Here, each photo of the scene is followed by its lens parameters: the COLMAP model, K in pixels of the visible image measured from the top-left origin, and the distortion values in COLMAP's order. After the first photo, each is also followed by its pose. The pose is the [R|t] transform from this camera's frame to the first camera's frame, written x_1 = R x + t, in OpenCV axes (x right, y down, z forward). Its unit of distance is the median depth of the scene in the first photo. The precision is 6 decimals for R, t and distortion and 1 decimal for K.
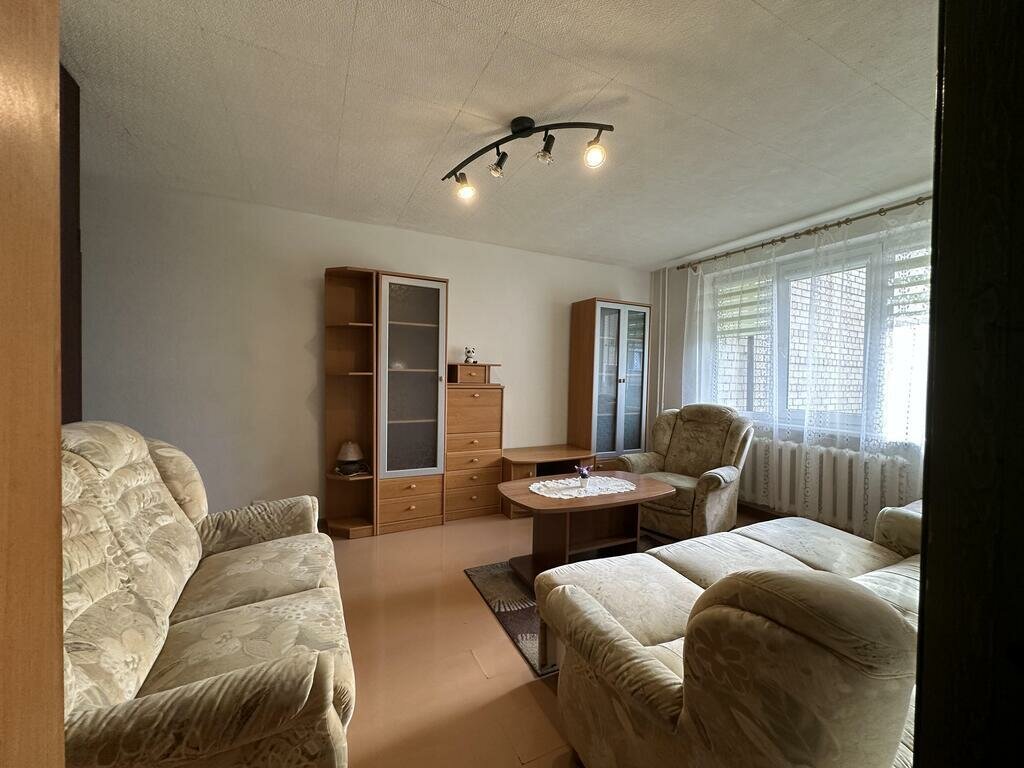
lens RADIAL K [[409.1, 0, 513.5], [0, 409.1, 384.3], [0, 0, 1]] dist [-0.001163, 0.000243]
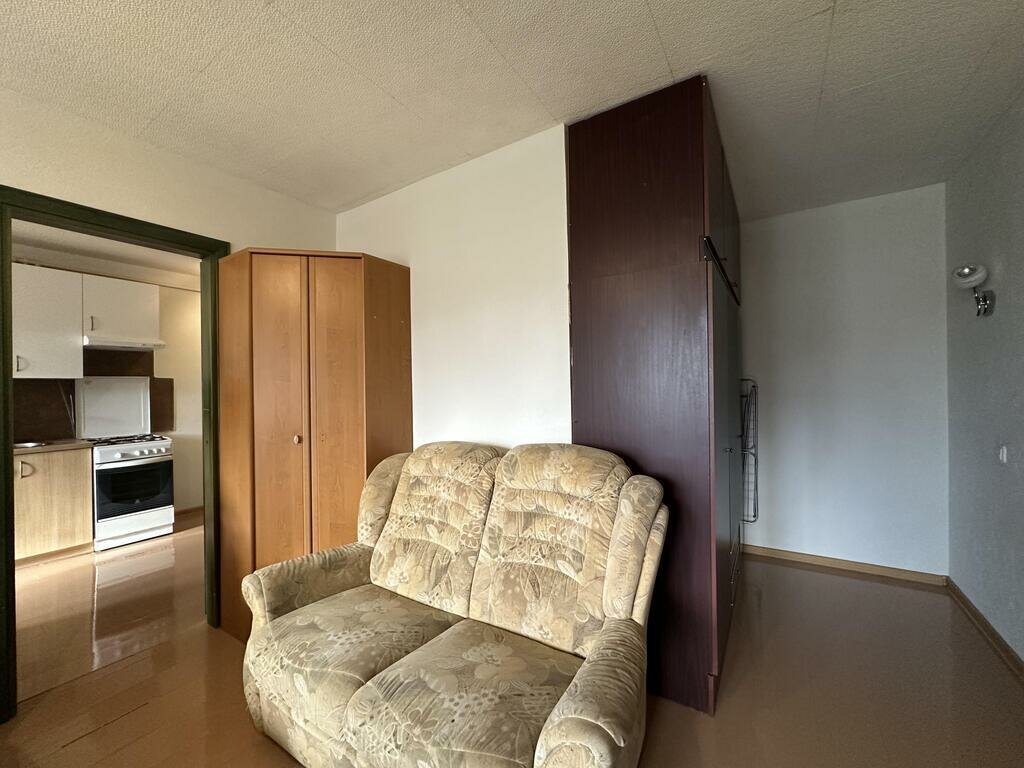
lens RADIAL K [[409.1, 0, 513.5], [0, 409.1, 384.3], [0, 0, 1]] dist [-0.001163, 0.000243]
pose [[-0.860476, -0.003061, -0.509482, -0.140999], [-0.003724, 0.999993, 0.000282, -0.032716], [0.509478, 0.002140, -0.860481, 0.802822]]
